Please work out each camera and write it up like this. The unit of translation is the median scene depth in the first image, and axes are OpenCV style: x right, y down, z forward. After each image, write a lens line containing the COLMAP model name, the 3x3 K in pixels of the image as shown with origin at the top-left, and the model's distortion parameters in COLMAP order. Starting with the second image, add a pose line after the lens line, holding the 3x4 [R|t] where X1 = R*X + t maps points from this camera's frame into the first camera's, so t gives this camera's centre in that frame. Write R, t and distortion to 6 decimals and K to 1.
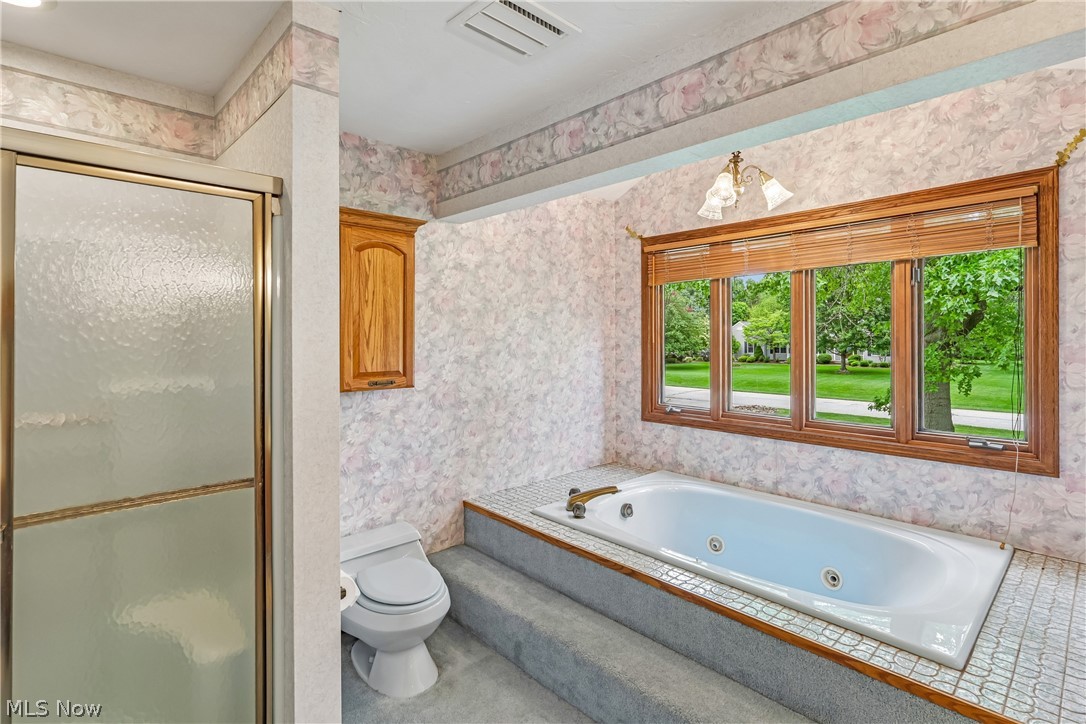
lens RADIAL K [[521.4, 0, 549.2], [0, 521.4, 338.4], [0, 0, 1]] dist [-0.007809, 0.002633]
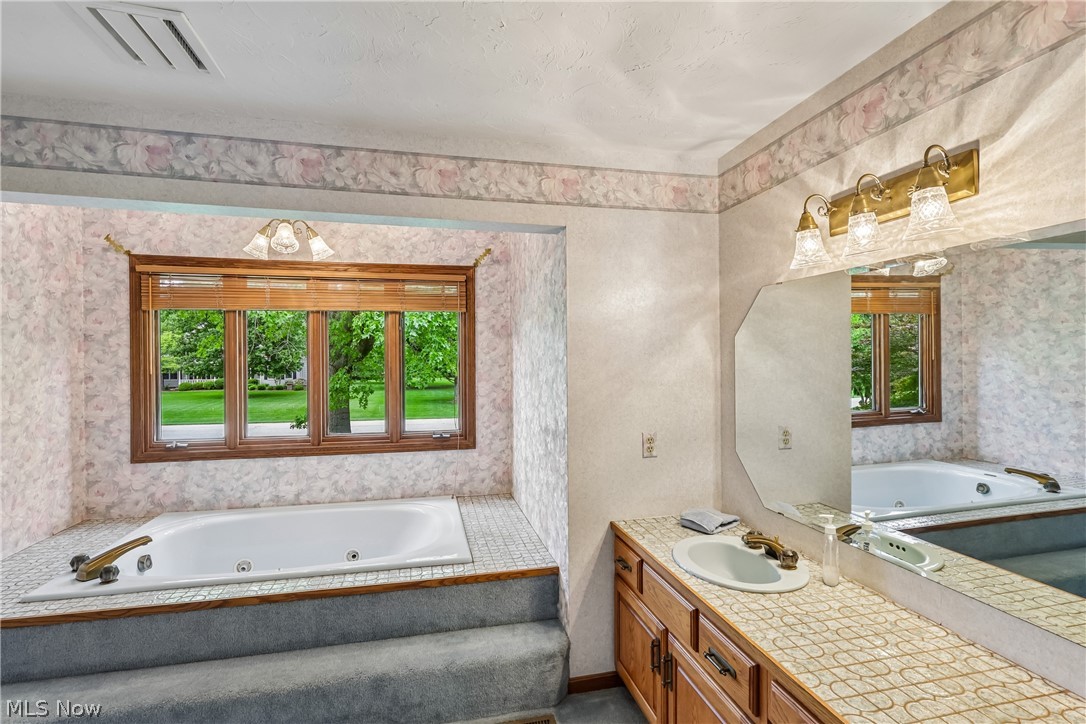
lens RADIAL K [[521.4, 0, 535.6], [0, 521.4, 362.0], [0, 0, 1]] dist [-0.007809, 0.002633]
pose [[0.503681, -0.002377, 0.863887, -0.289823], [0.003391, 0.999994, 0.000775, -0.013147], [-0.863883, 0.002539, 0.503686, -0.027717]]
